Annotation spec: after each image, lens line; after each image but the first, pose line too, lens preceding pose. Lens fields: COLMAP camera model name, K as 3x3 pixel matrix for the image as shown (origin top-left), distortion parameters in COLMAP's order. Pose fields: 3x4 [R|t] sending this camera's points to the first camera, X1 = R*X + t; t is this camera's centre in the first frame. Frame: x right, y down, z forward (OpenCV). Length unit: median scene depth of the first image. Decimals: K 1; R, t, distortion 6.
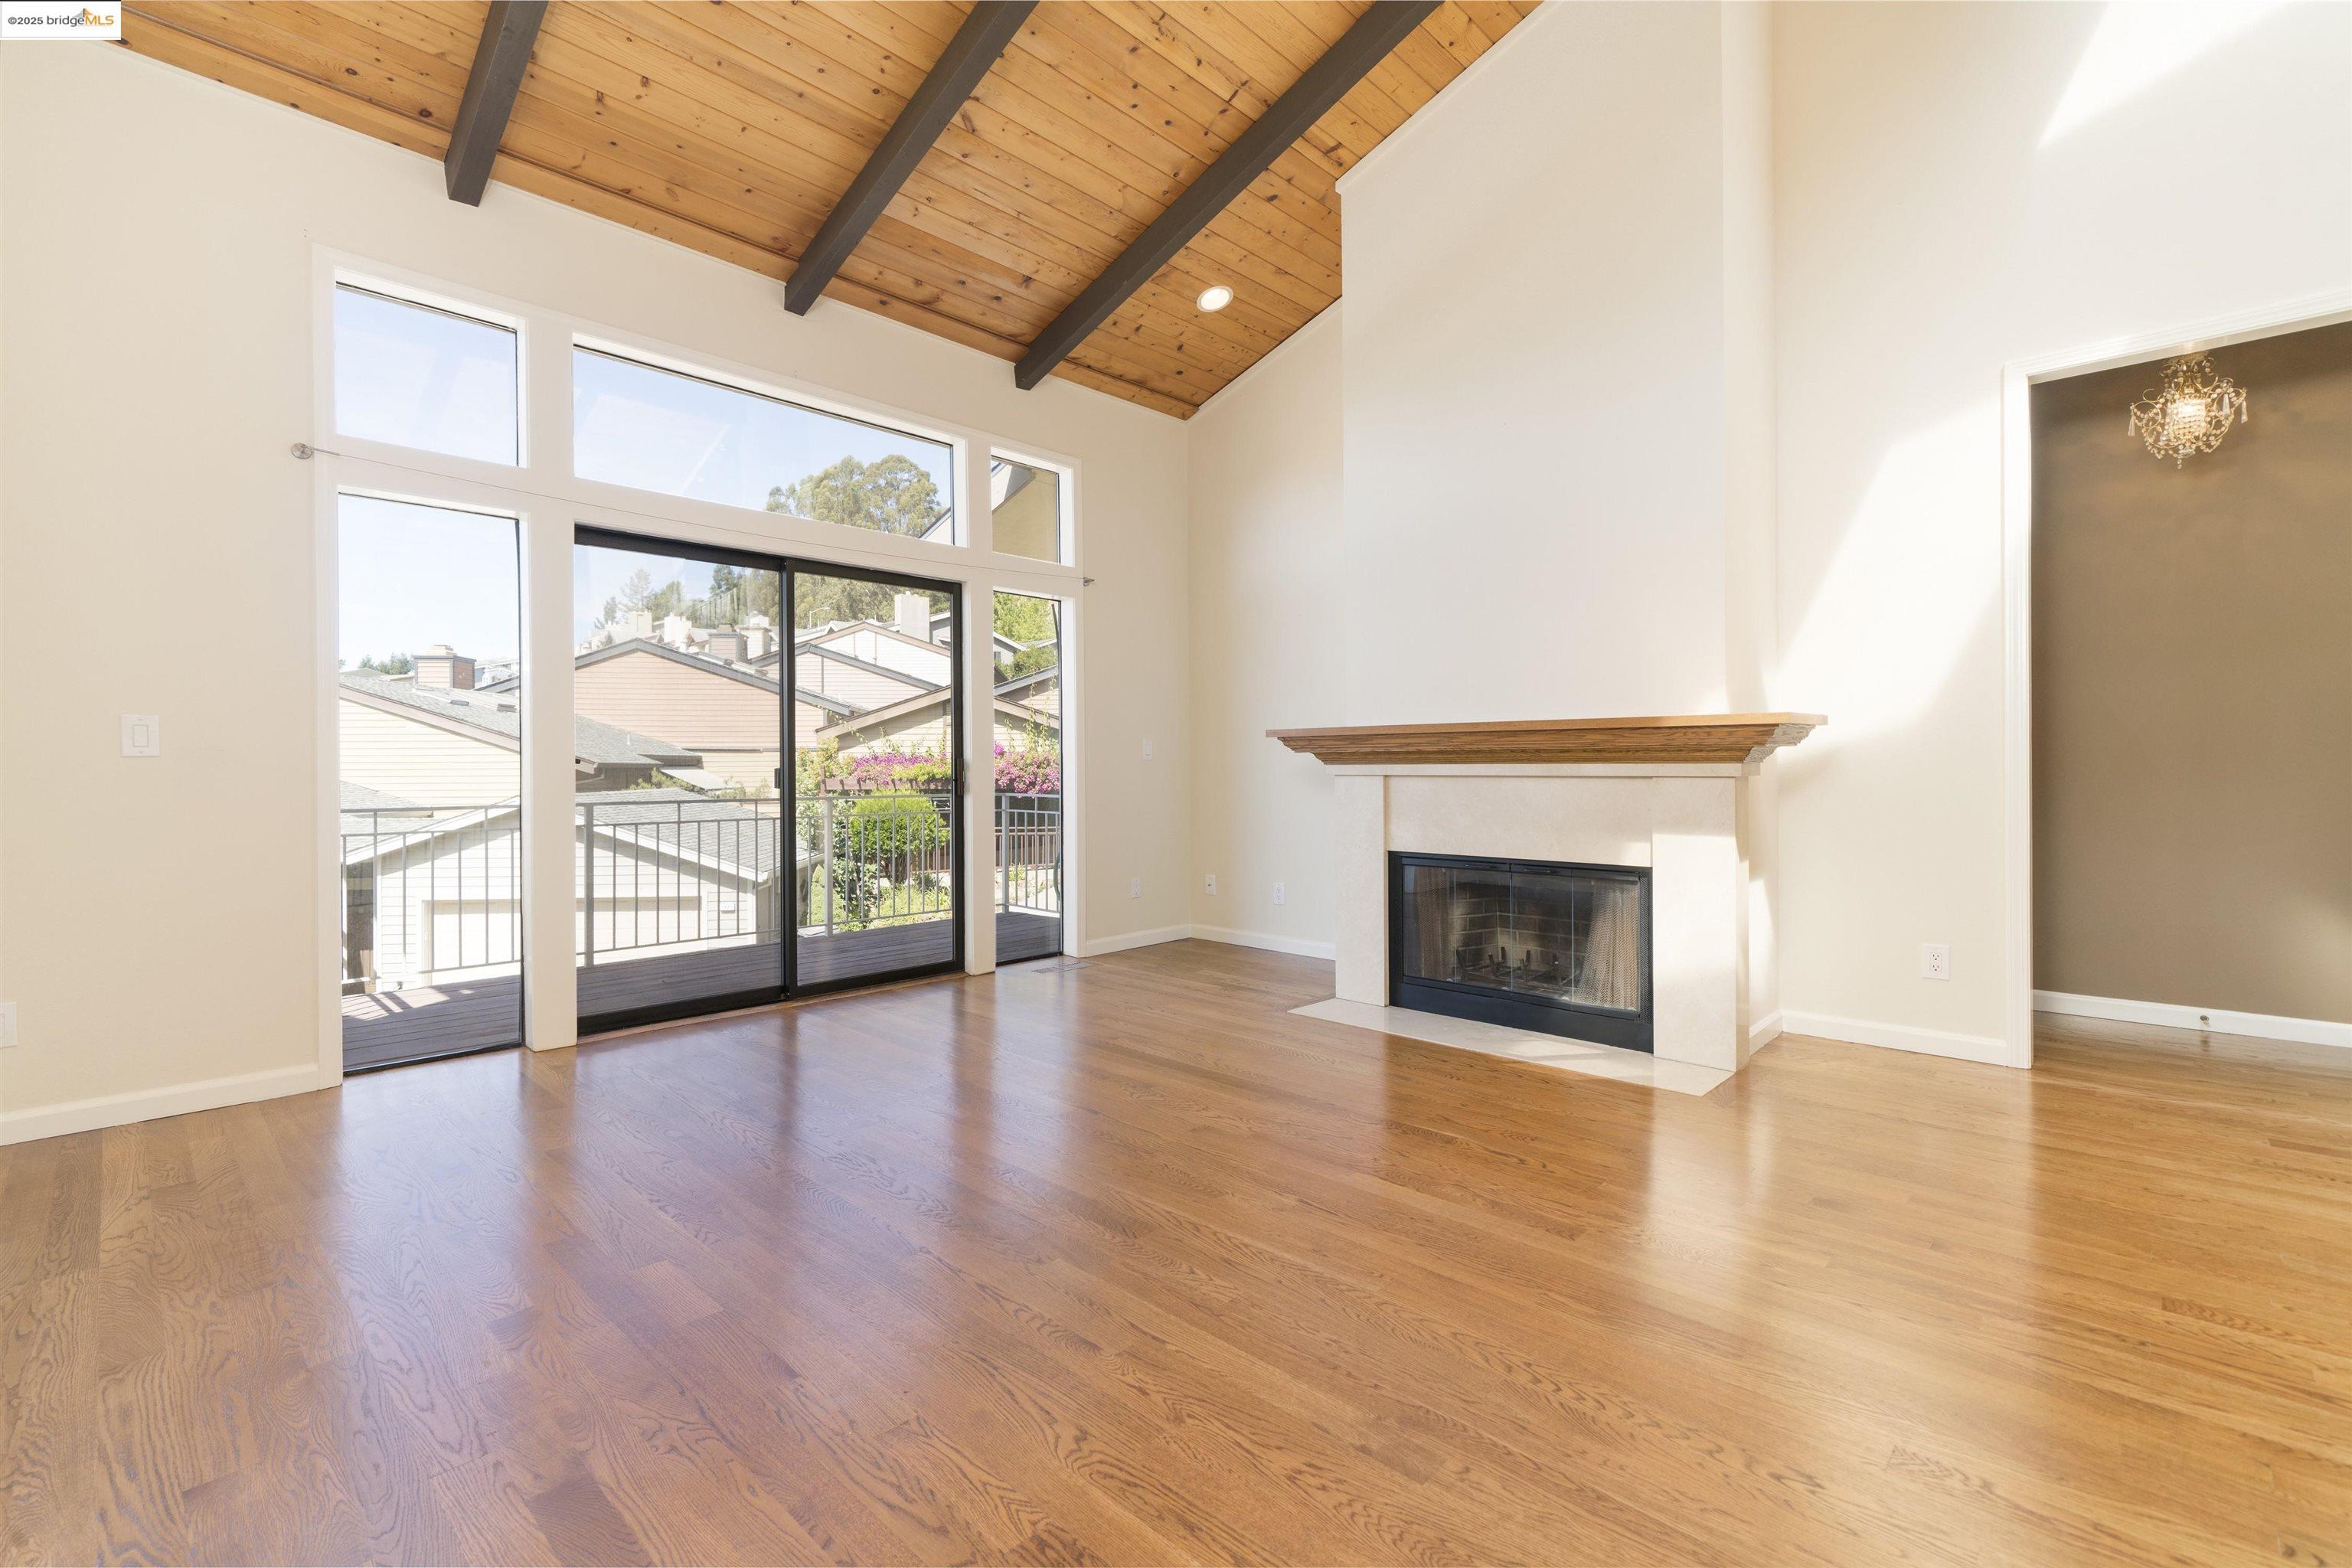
lens RADIAL K [[1017.0, 0, 1168.6], [0, 1017.0, 765.2], [0, 0, 1]] dist [0.007823, 0.000263]
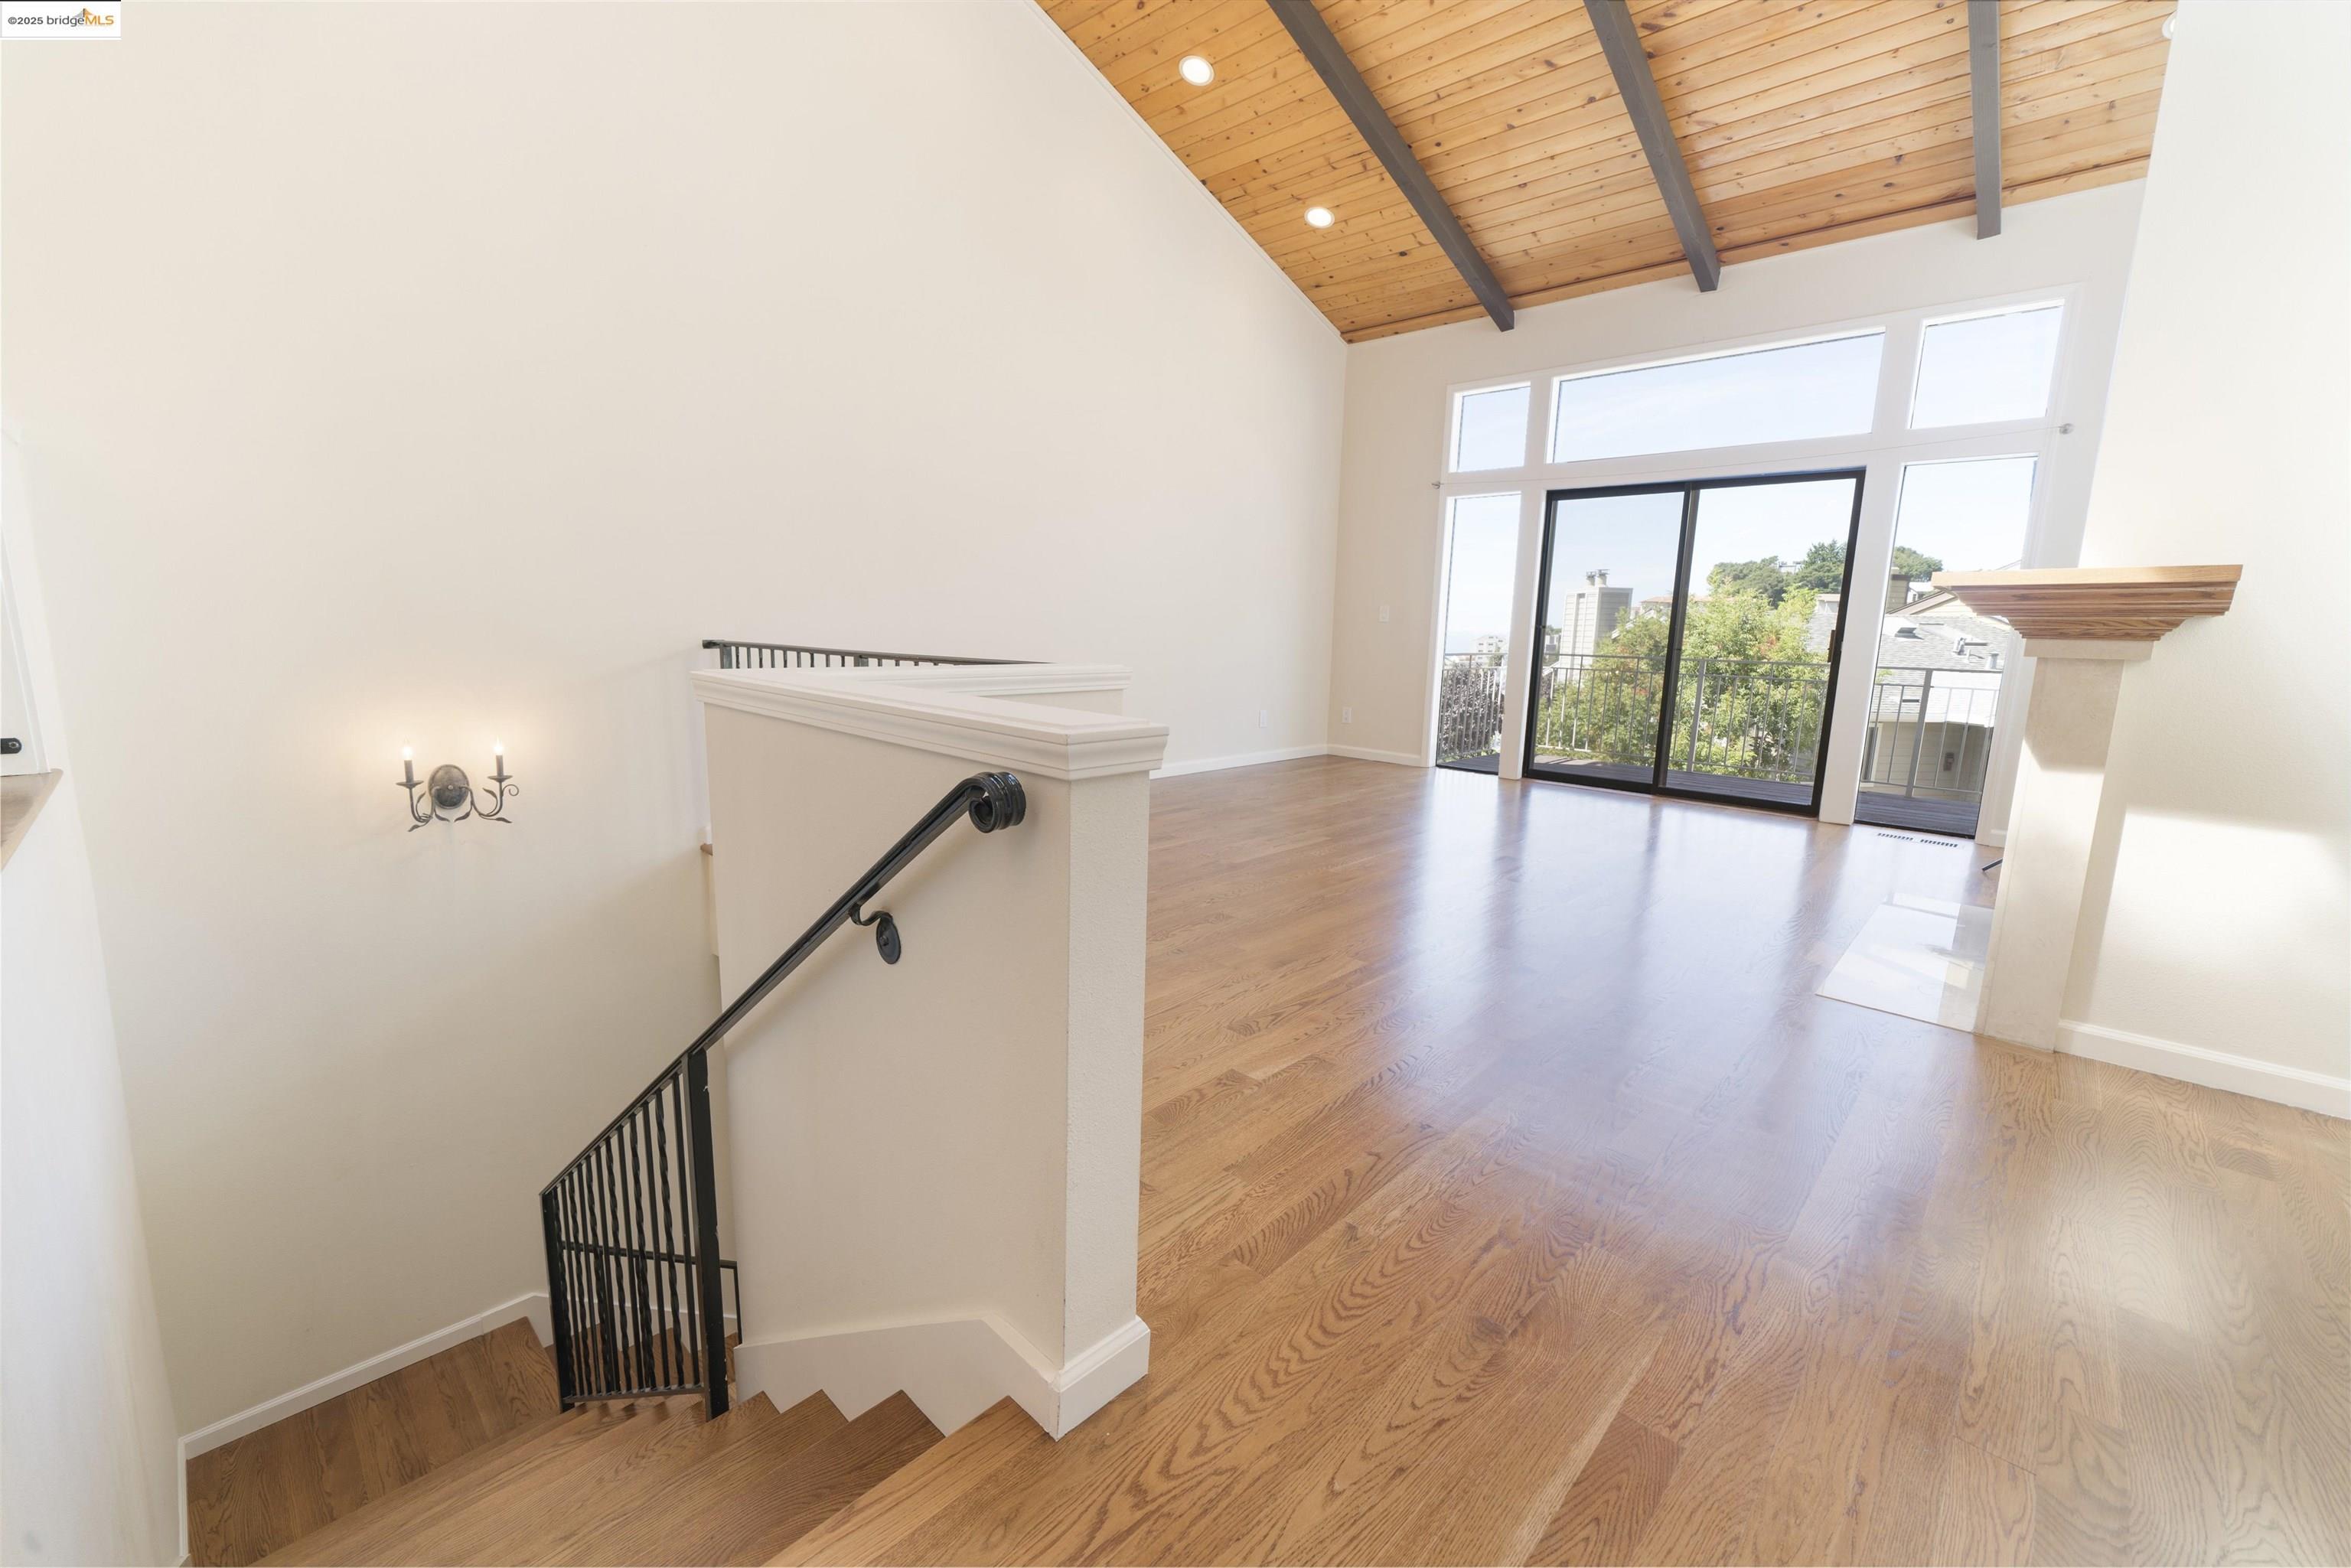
lens RADIAL K [[951.4, 0, 1159.0], [0, 951.4, 787.6], [0, 0, 1]] dist [-0.000946, 0.000238]
pose [[0.009606, 0.176279, -0.984293, 1.138010], [-0.023692, 0.984103, 0.176014, -0.004363], [0.999673, 0.021629, 0.013630, 0.320613]]
